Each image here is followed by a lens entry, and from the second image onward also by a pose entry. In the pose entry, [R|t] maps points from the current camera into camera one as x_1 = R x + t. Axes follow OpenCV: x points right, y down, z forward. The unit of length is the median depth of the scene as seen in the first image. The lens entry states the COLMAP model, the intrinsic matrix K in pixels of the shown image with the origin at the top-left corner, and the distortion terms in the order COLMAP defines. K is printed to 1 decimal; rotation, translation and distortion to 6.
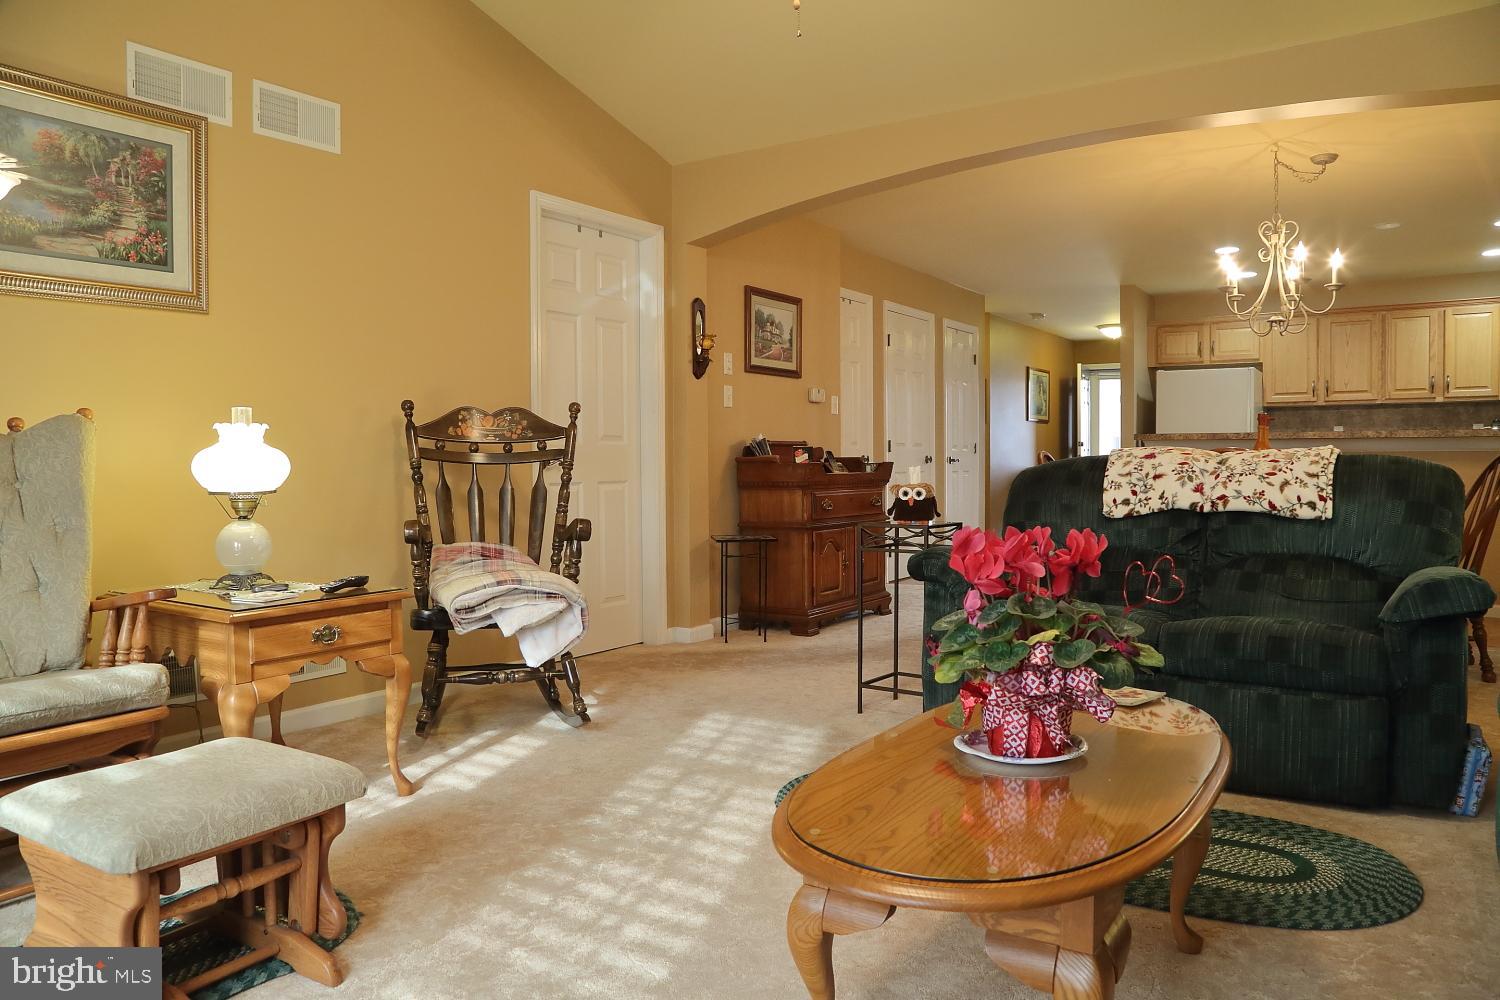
lens RADIAL K [[1126.5, 0, 783.5], [0, 1126.5, 496.6], [0, 0, 1]] dist [0.000763, 0.000919]
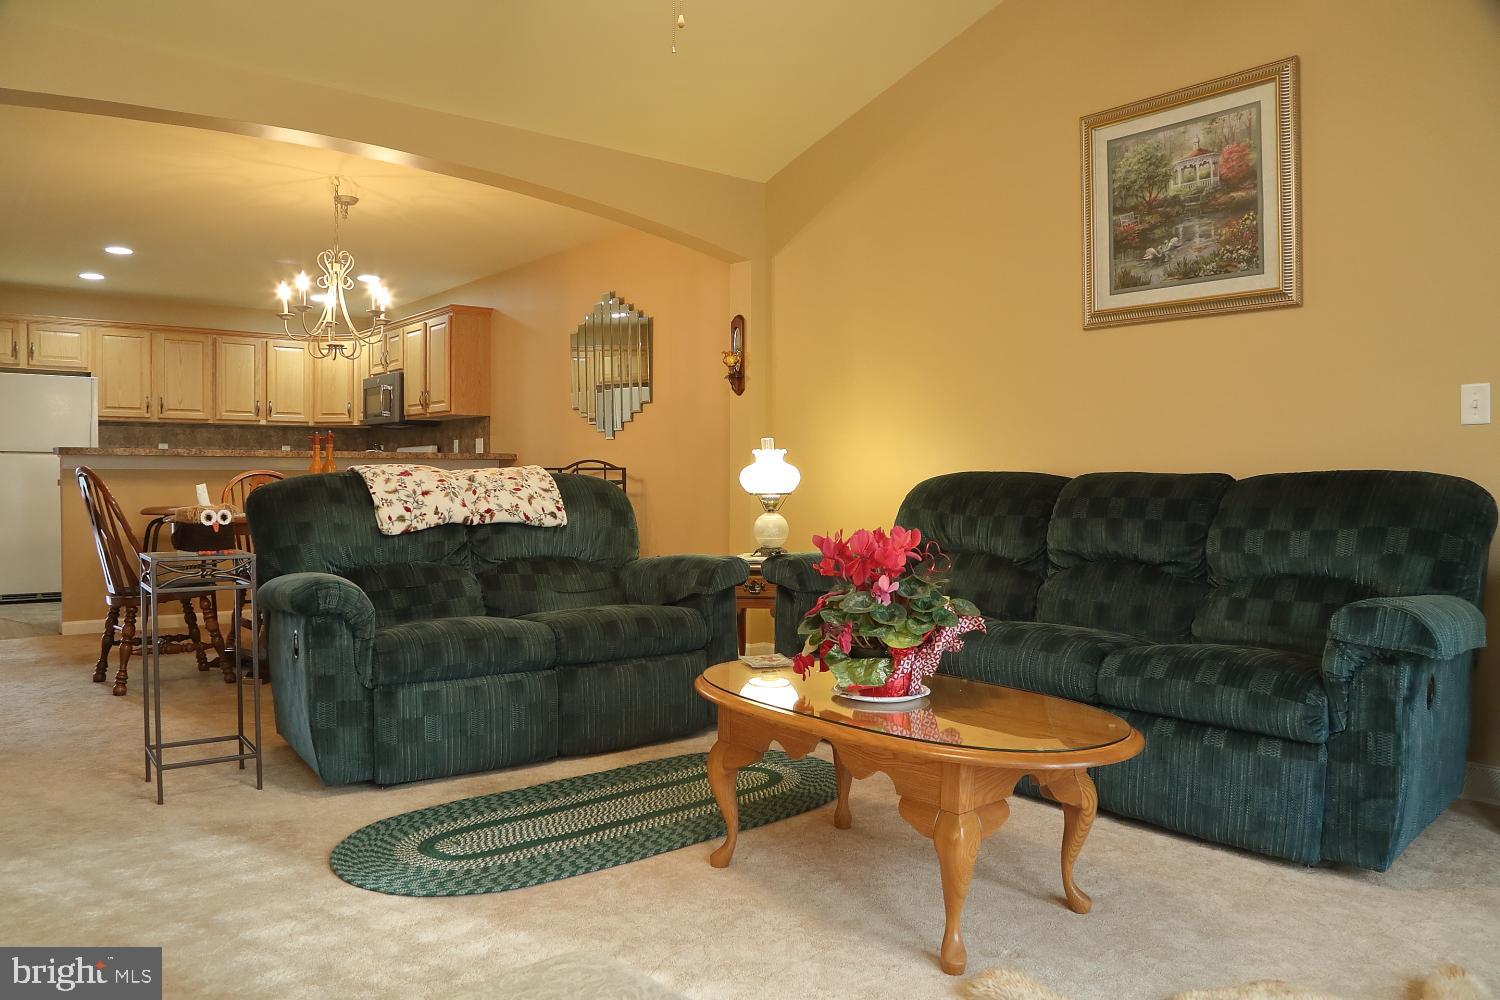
lens RADIAL K [[1126.5, 0, 752.5], [0, 1126.5, 490.0], [0, 0, 1]] dist [0.000763, 0.000919]
pose [[0.327145, -0.008500, 0.944936, -0.550307], [0.029524, 0.999563, -0.001230, -0.010239], [-0.944513, 0.028300, 0.327253, 0.374511]]
